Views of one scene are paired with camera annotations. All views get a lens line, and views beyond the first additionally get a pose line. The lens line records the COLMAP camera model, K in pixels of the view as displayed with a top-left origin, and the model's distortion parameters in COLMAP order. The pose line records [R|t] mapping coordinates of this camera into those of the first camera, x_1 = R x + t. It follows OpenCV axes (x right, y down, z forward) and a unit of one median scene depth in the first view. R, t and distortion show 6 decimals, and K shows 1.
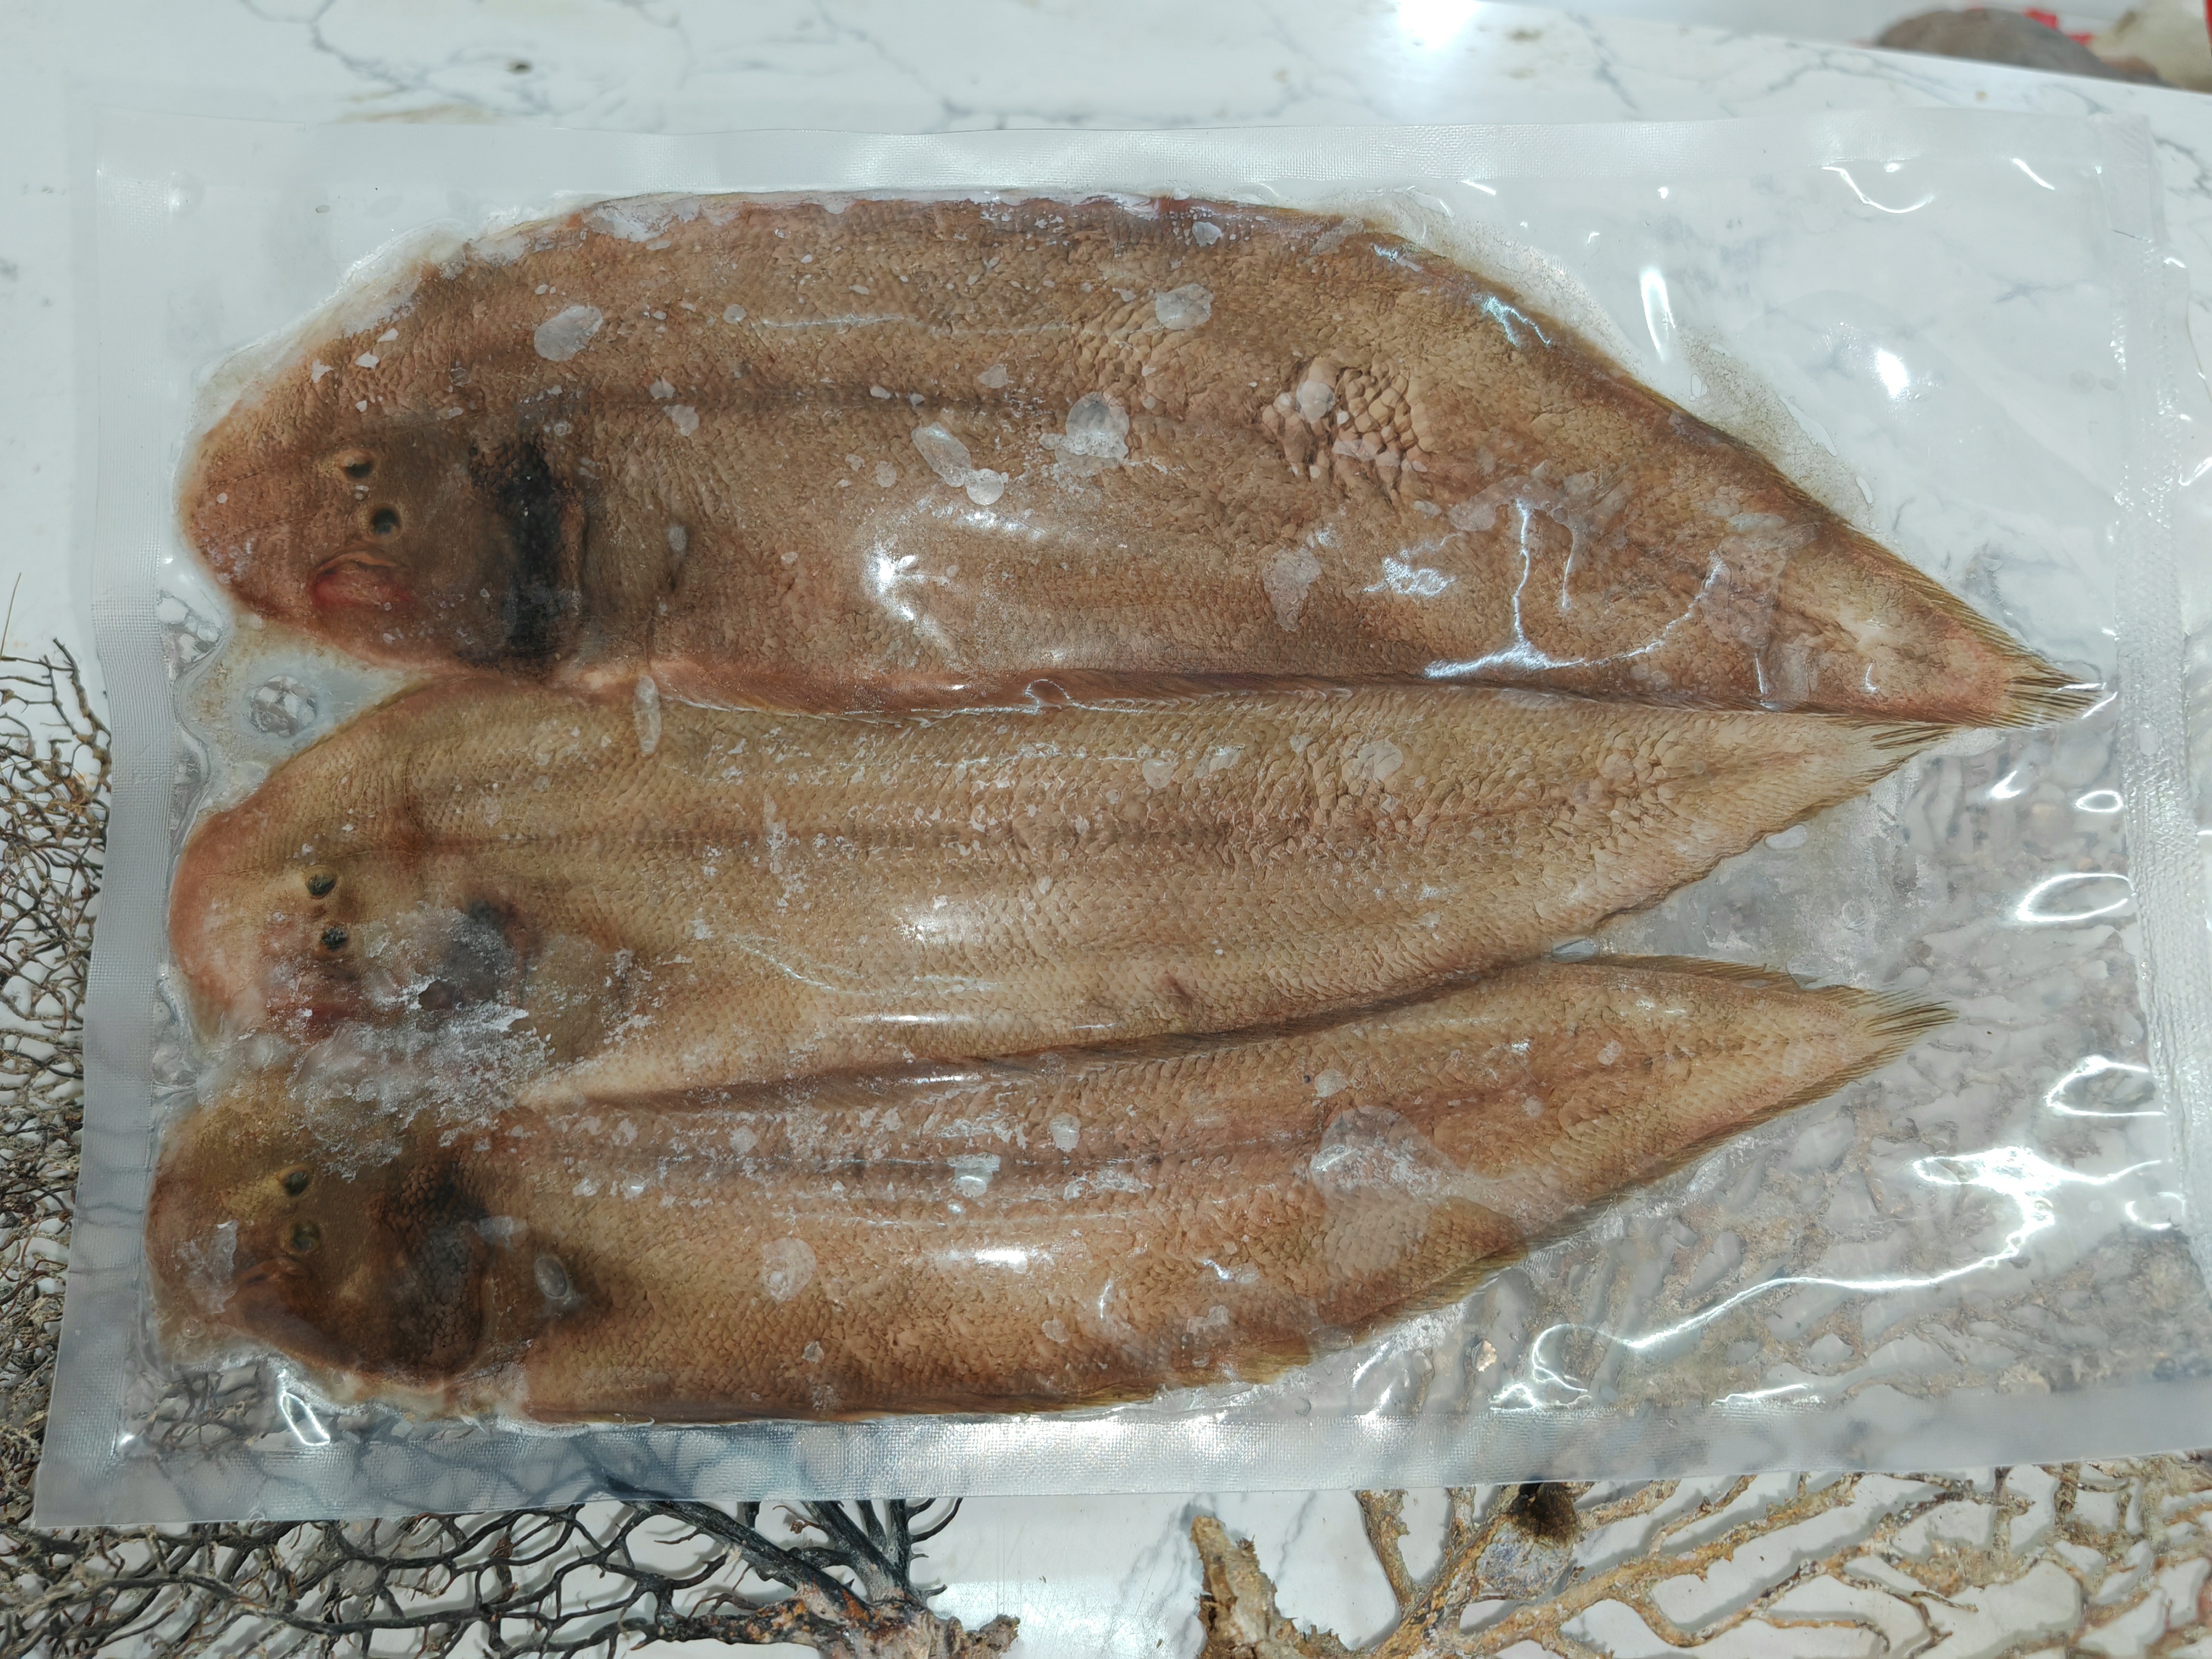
lens RADIAL K [[1740.4, 0, 1096.4], [0, 1740.4, 818.4], [0, 0, 1]] dist [-0.034861, 0.052839]
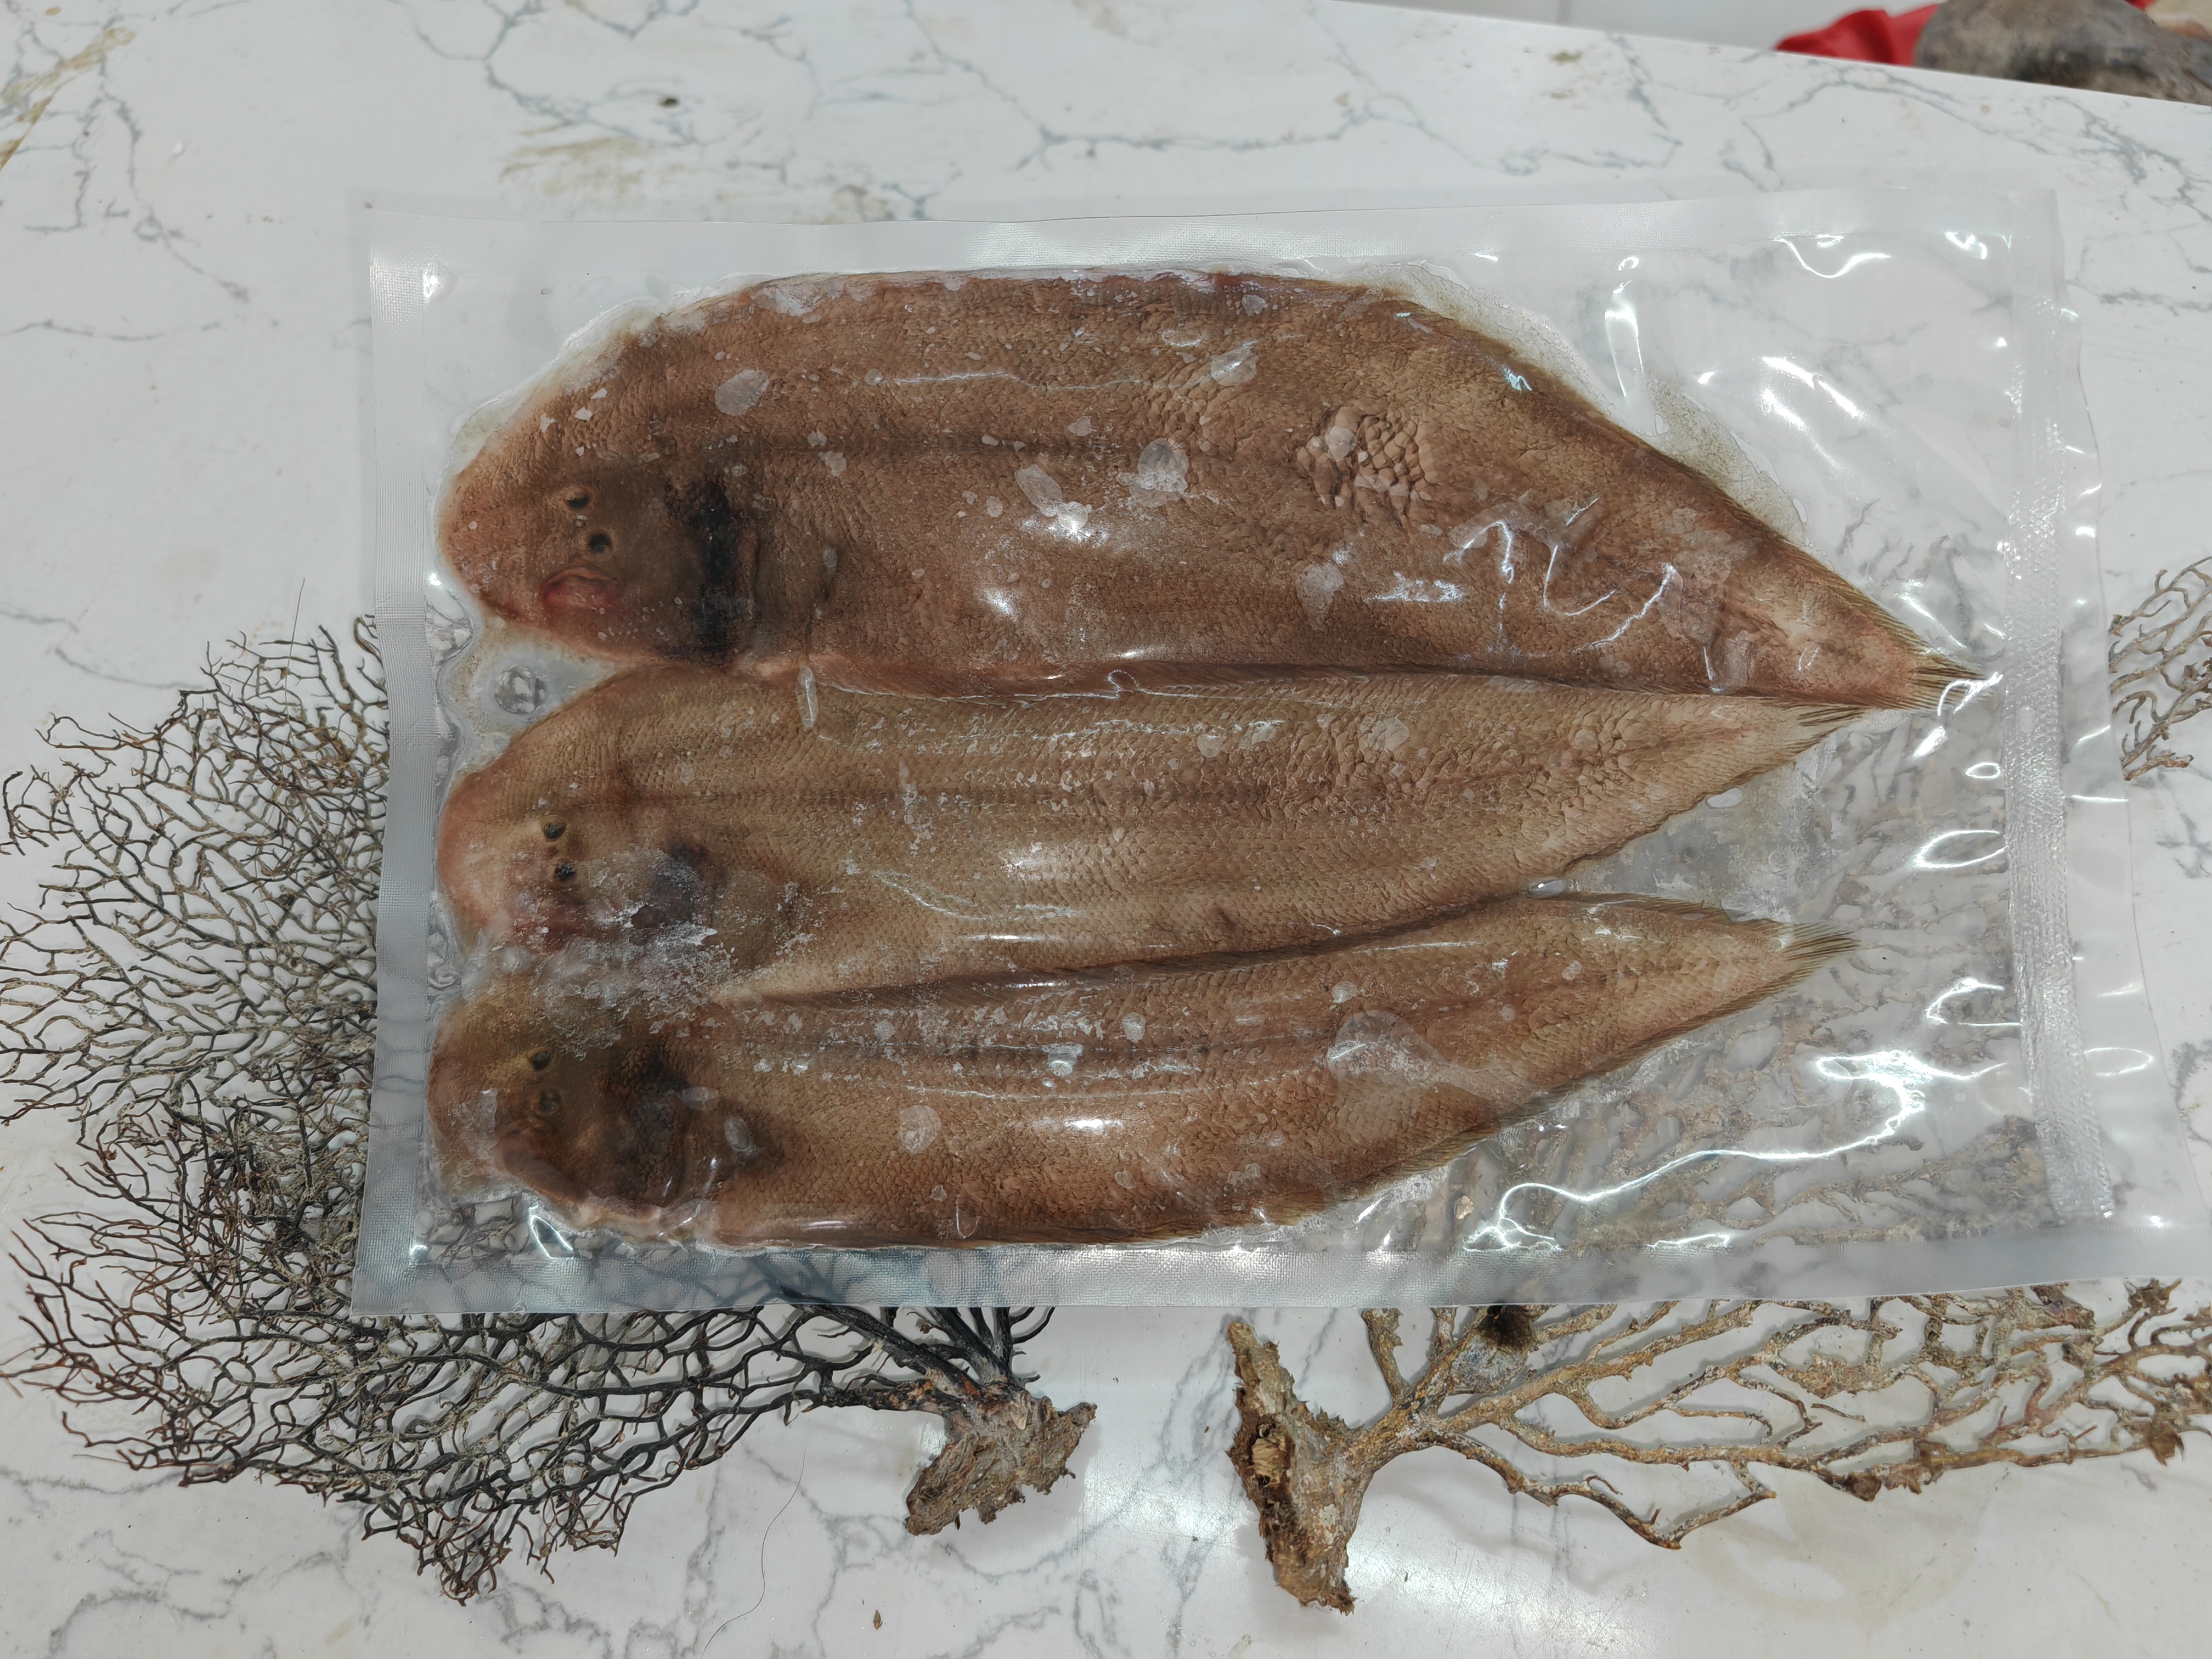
lens RADIAL K [[1633.2, 0, 1106.0], [0, 1633.2, 829.5], [0, 0, 1]] dist [0.005044, 0.005412]
pose [[0.998857, 0.006145, -0.047400, 0.016722], [-0.003925, 0.998897, 0.046783, -0.020164], [0.047636, -0.046543, 0.997780, -0.183902]]
